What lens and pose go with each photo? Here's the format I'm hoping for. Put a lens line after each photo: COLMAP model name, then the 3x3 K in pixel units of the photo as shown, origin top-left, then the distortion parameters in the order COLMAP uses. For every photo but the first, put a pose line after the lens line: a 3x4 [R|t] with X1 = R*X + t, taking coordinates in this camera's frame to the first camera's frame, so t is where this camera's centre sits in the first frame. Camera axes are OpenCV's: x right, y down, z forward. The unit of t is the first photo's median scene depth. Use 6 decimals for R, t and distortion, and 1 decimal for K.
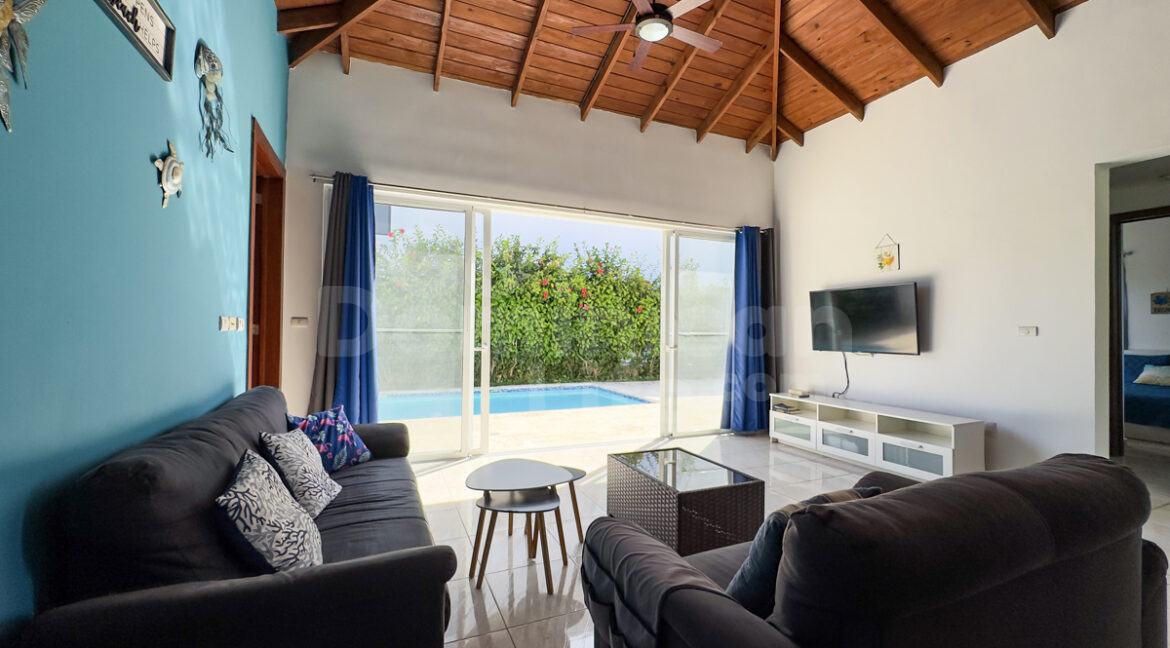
lens RADIAL K [[473.1, 0, 591.4], [0, 473.1, 324.5], [0, 0, 1]] dist [0.001091, 0.000272]
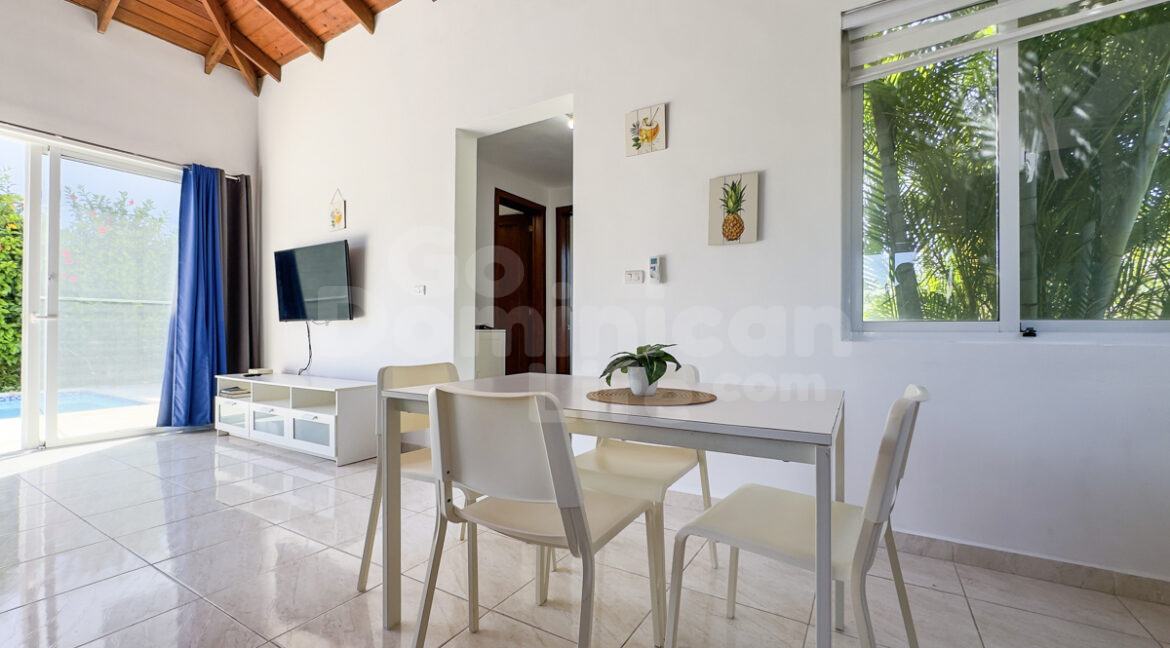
lens RADIAL K [[473.1, 0, 591.4], [0, 473.1, 324.5], [0, 0, 1]] dist [0.001091, 0.000272]
pose [[0.816952, 0.000367, 0.576705, 0.433737], [-0.002302, 0.999994, 0.002626, 0.056469], [-0.576701, -0.003473, 0.816948, -0.017867]]
